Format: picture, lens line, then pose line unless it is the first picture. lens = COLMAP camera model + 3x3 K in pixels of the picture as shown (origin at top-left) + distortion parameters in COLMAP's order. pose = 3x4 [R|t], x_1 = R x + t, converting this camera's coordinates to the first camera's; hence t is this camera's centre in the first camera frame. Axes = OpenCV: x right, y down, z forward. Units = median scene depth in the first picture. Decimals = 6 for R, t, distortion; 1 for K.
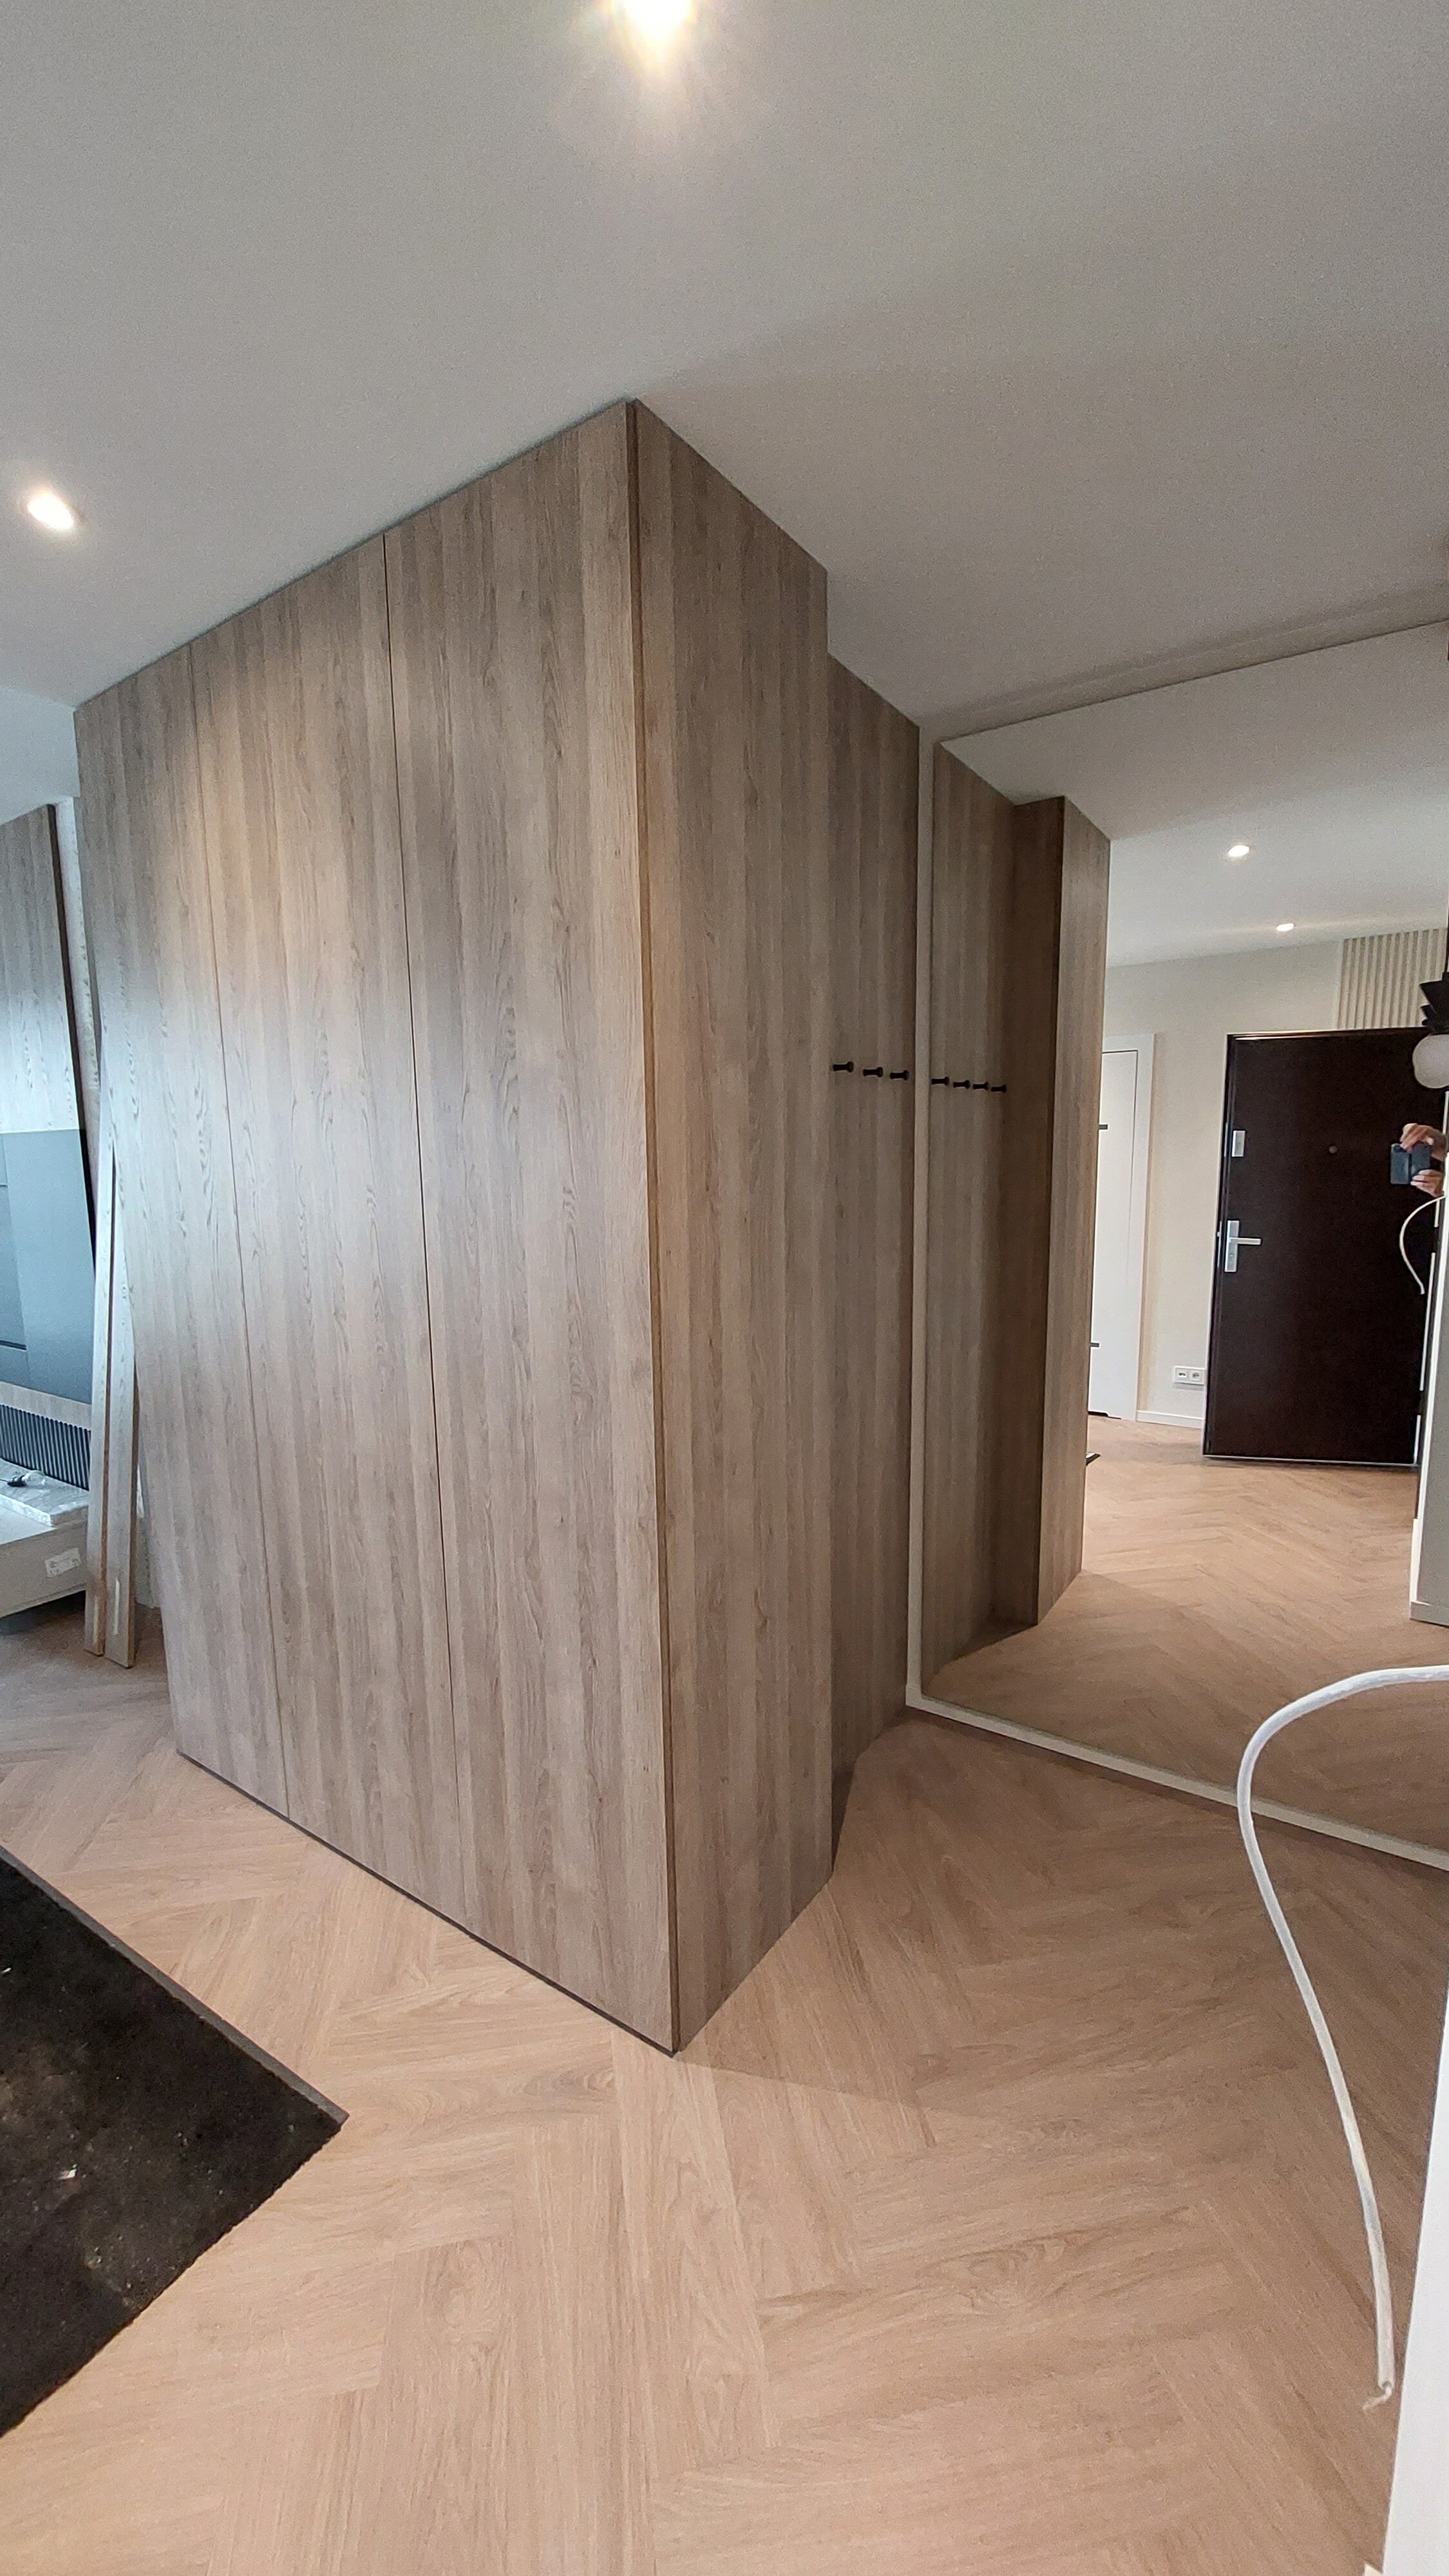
lens RADIAL K [[1028.5, 0, 724.5], [0, 1028.5, 1288.0], [0, 0, 1]] dist [0.002129, -0.000007]
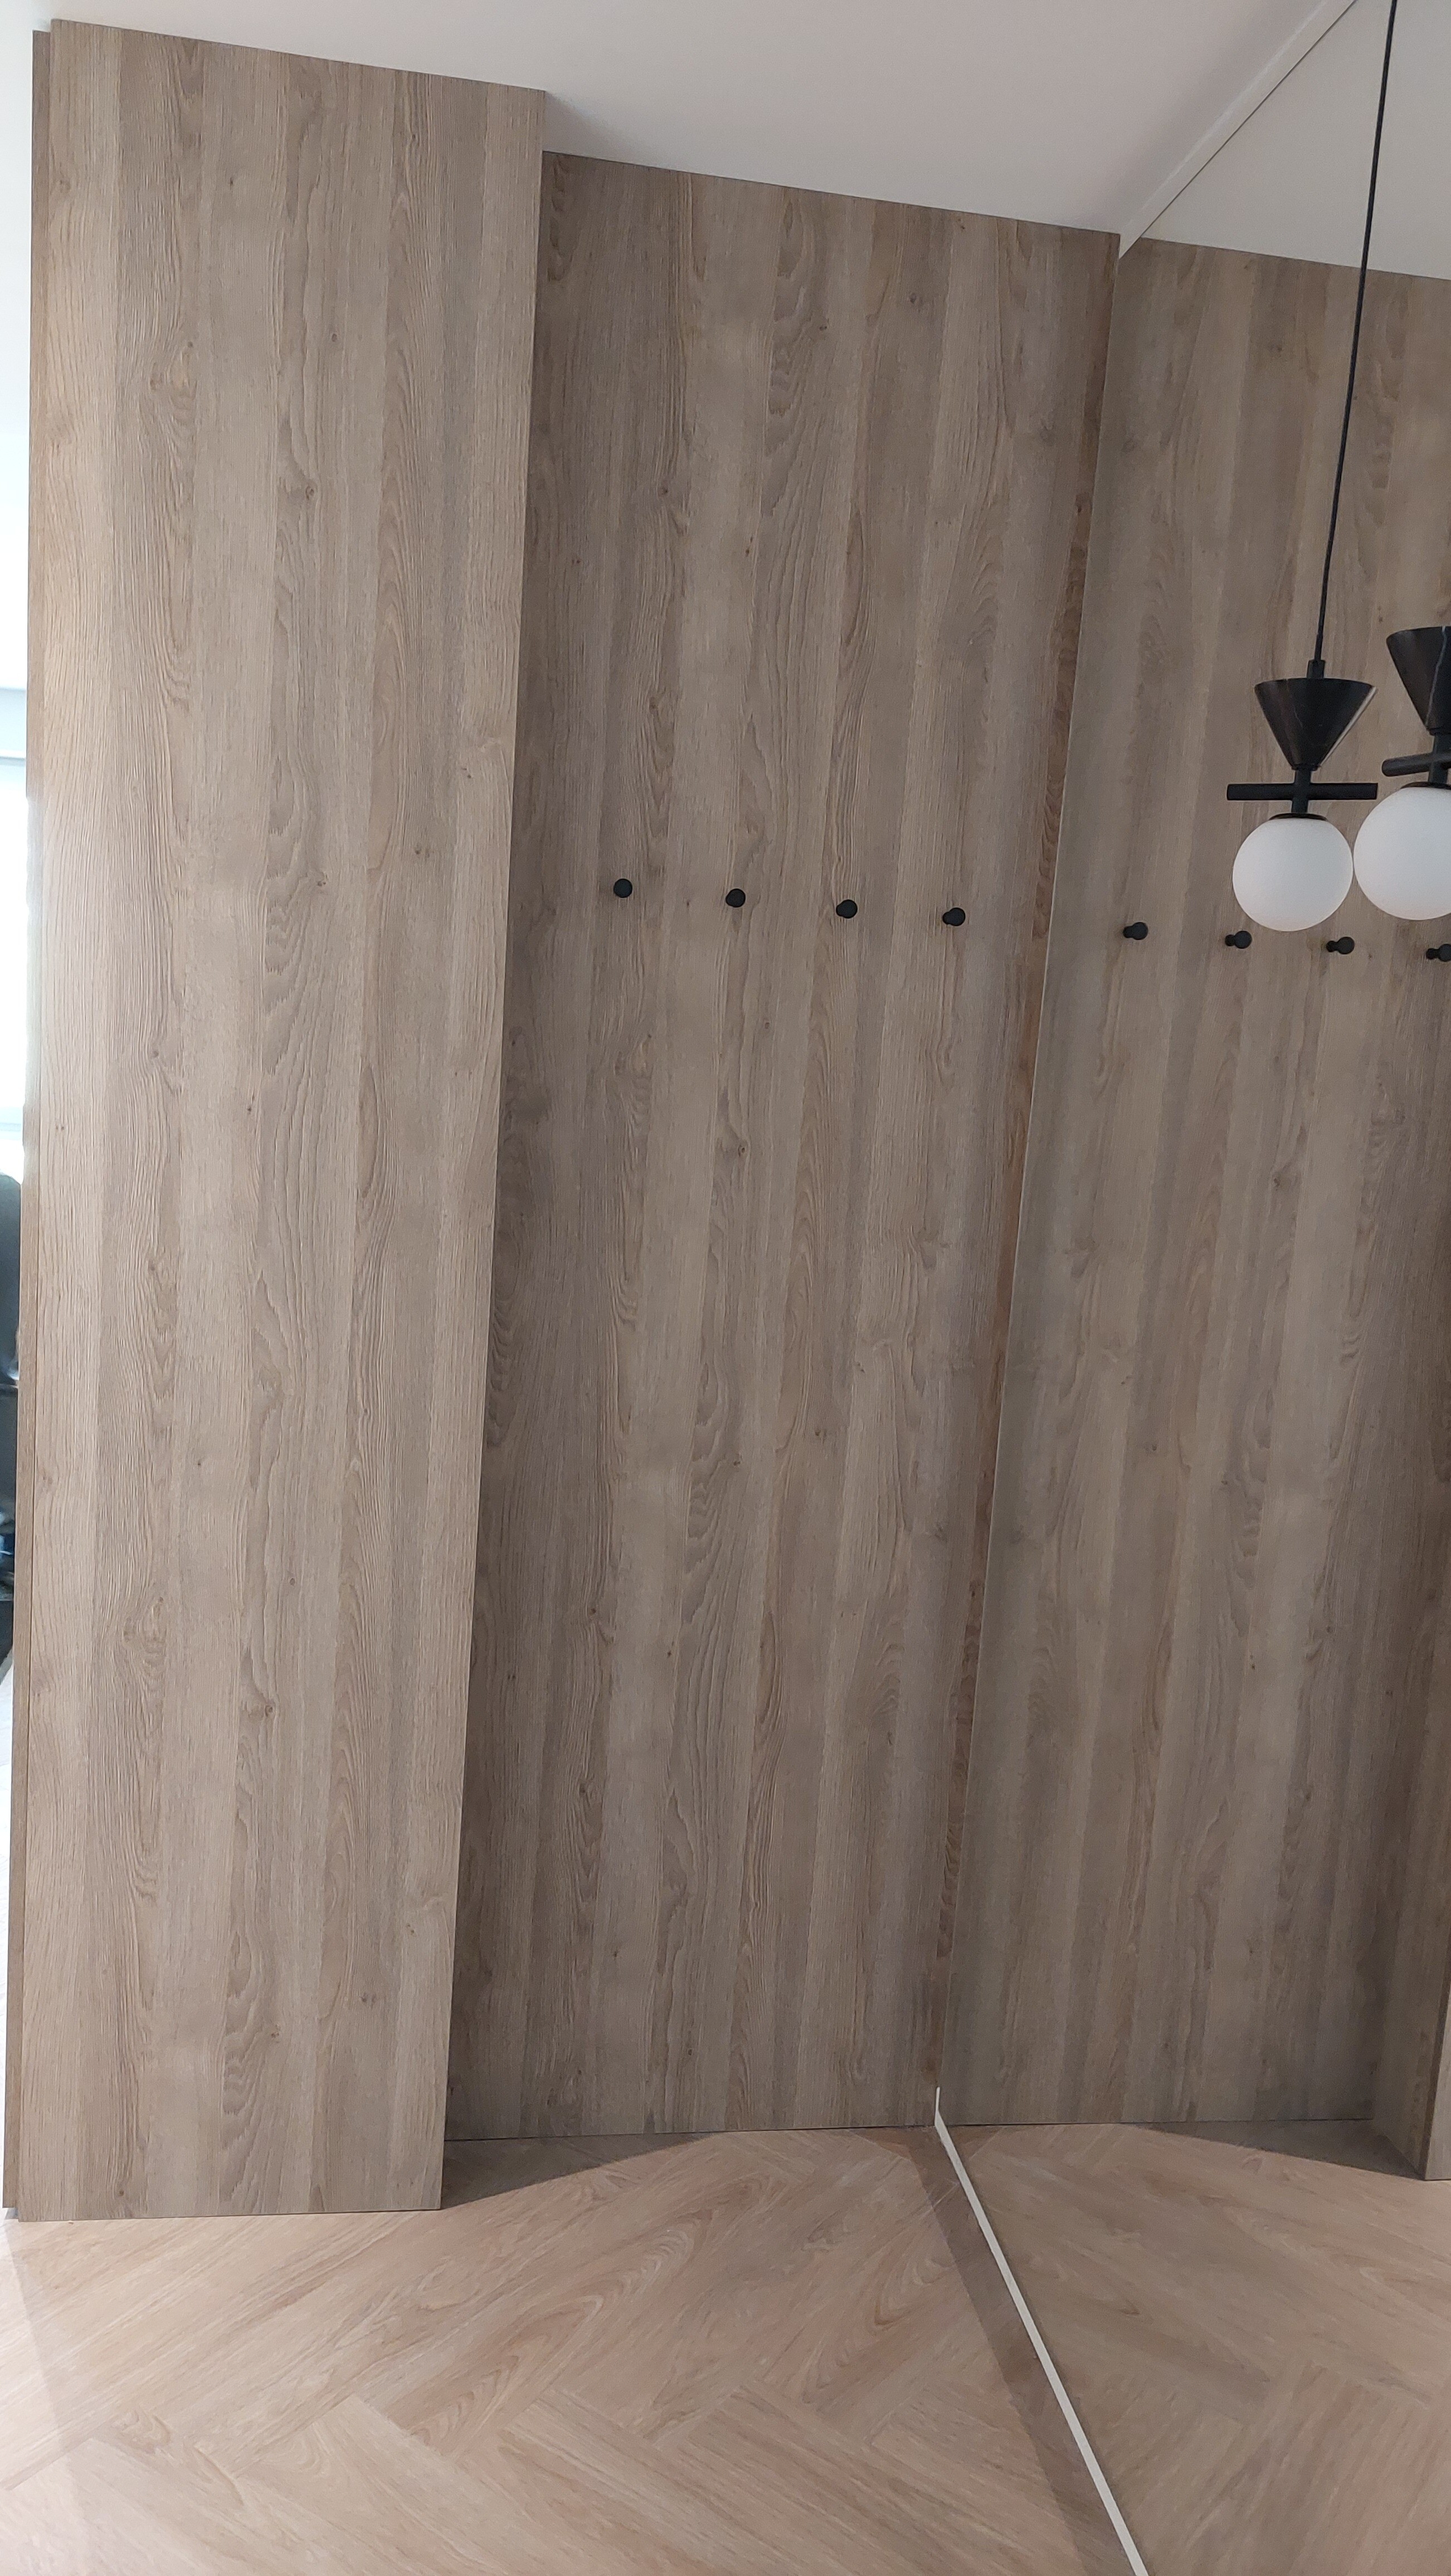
lens RADIAL K [[1887.1, 0, 727.0], [0, 1887.1, 1228.1], [0, 0, 1]] dist [0.034126, -0.000904]
pose [[0.681081, 0.168470, -0.712563, 1.163571], [-0.179399, 0.981903, 0.060678, -0.122725], [0.709891, 0.086506, 0.698979, 0.350727]]
